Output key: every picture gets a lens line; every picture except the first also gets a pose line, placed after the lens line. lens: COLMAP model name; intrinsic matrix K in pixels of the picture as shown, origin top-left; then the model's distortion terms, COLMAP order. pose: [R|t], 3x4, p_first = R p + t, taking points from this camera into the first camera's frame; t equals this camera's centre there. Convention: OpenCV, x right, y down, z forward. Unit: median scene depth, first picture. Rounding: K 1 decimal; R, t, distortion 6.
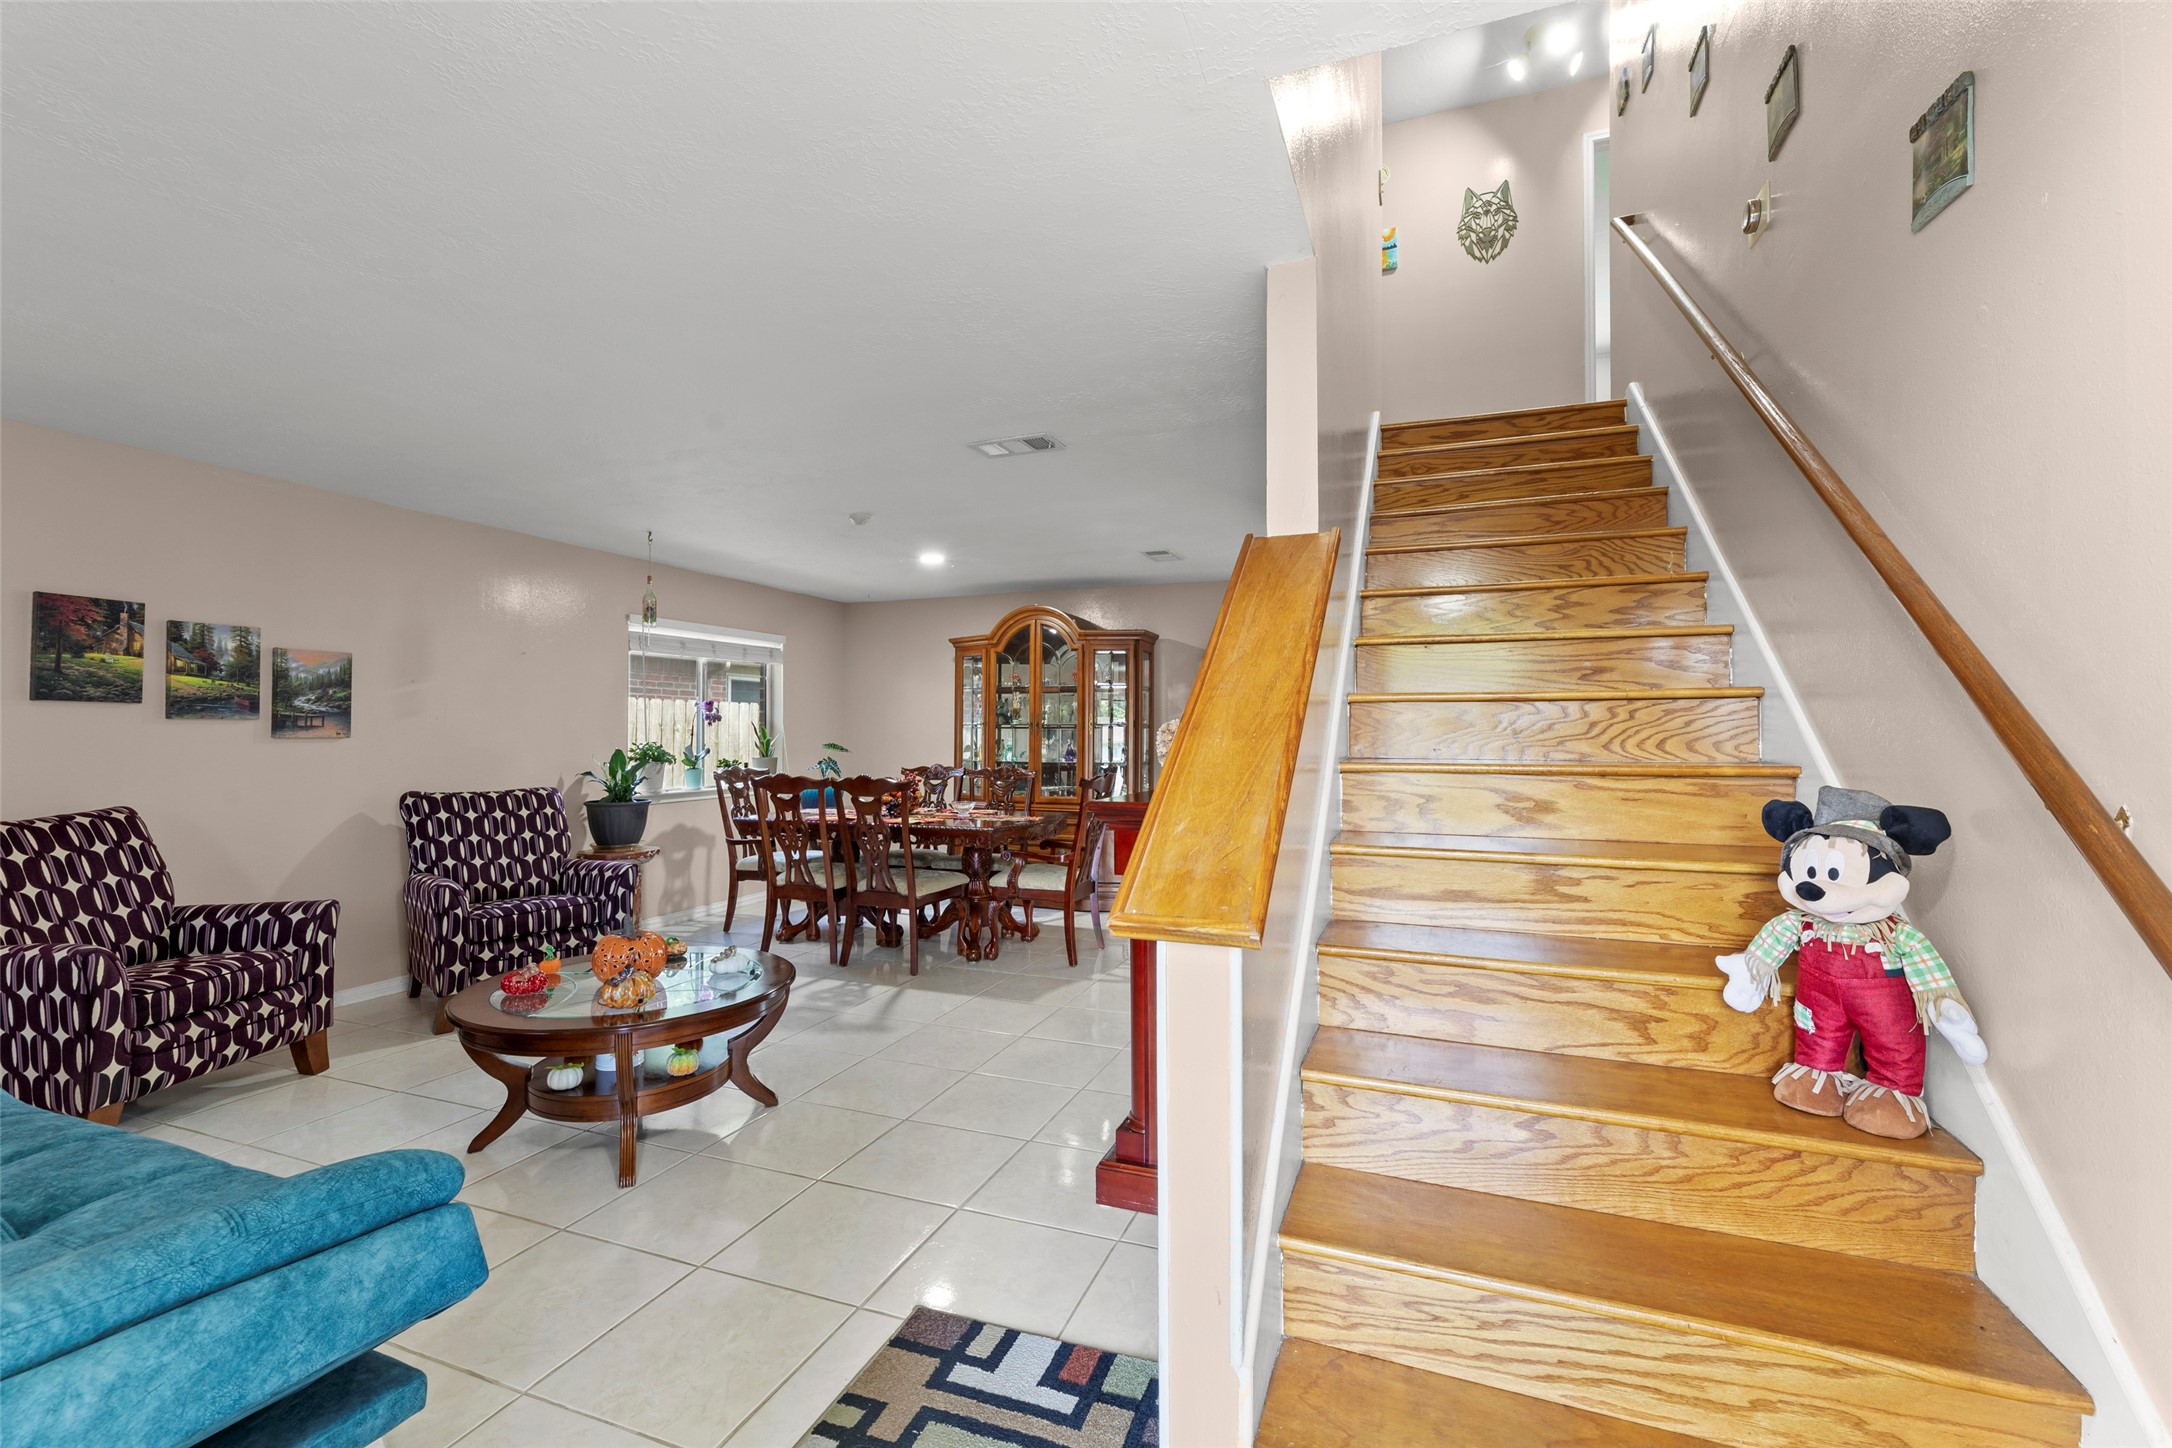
lens RADIAL K [[908.2, 0, 1079.7], [0, 908.2, 728.5], [0, 0, 1]] dist [0.001106, 0.000181]
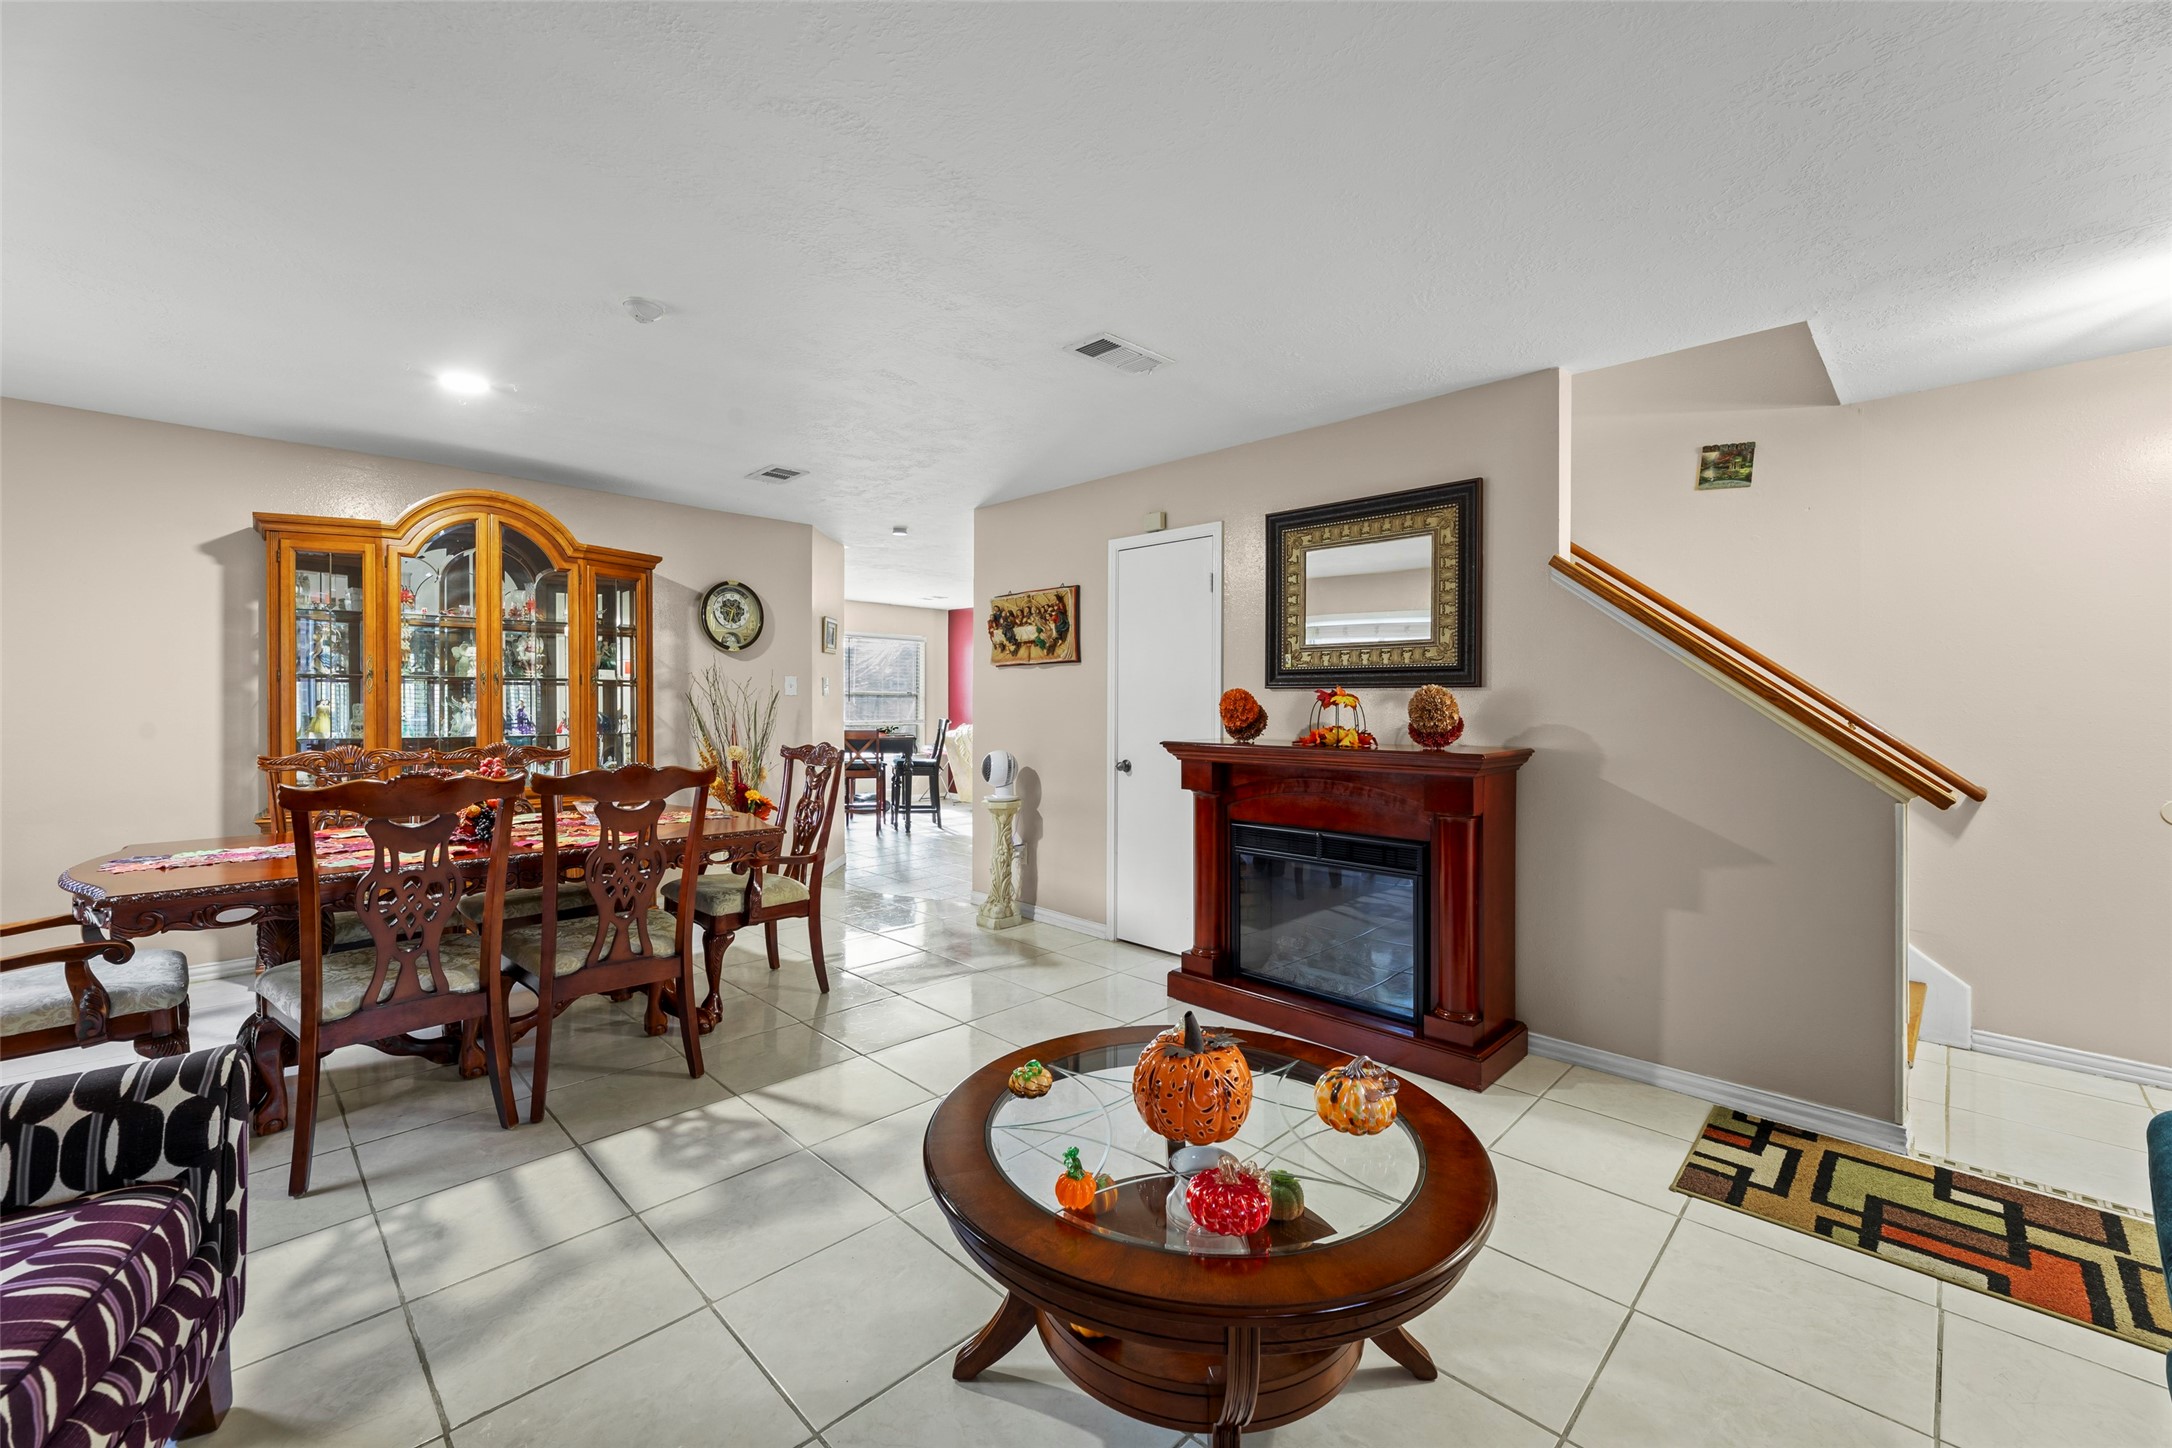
lens RADIAL K [[878.1, 0, 1078.4], [0, 878.1, 703.4], [0, 0, 1]] dist [0.003754, 0.001038]
pose [[0.403780, -0.000817, 0.914856, -0.737618], [-0.012341, 0.999904, 0.006340, 0.008000], [-0.914773, -0.013850, 0.403731, 0.605989]]
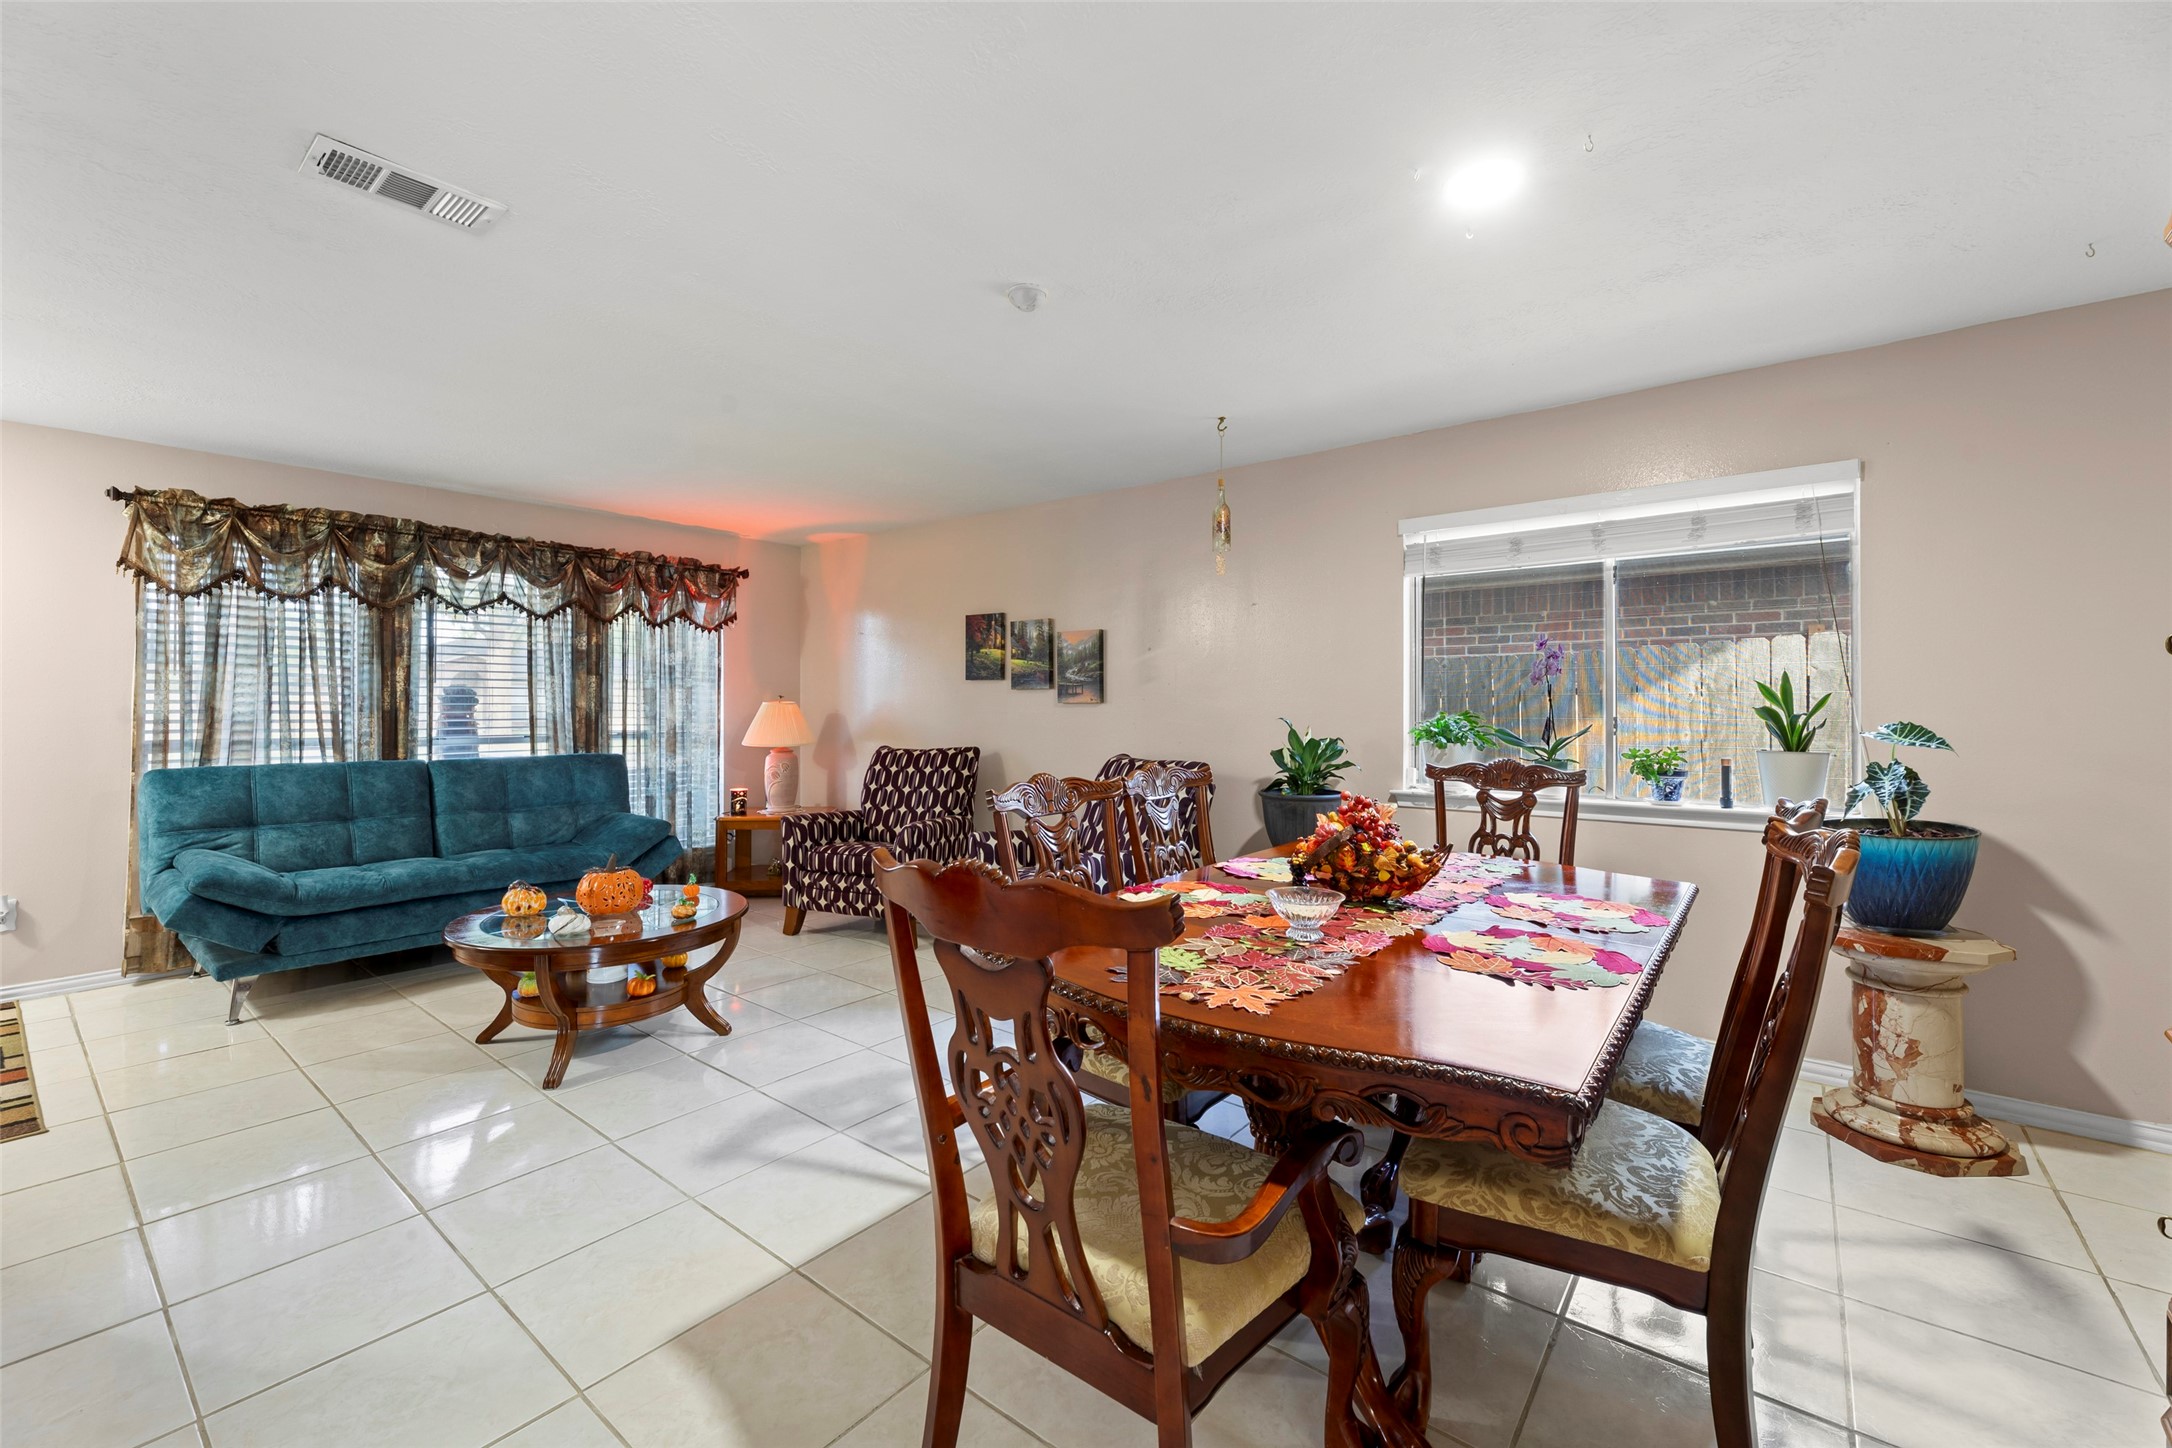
lens RADIAL K [[878.1, 0, 1053.2], [0, 878.1, 702.2], [0, 0, 1]] dist [0.003754, 0.001038]
pose [[-0.304737, -0.002057, -0.952434, 0.288171], [0.005310, 0.999978, -0.003858, 0.013513], [0.952422, -0.006233, -0.304720, 1.356809]]
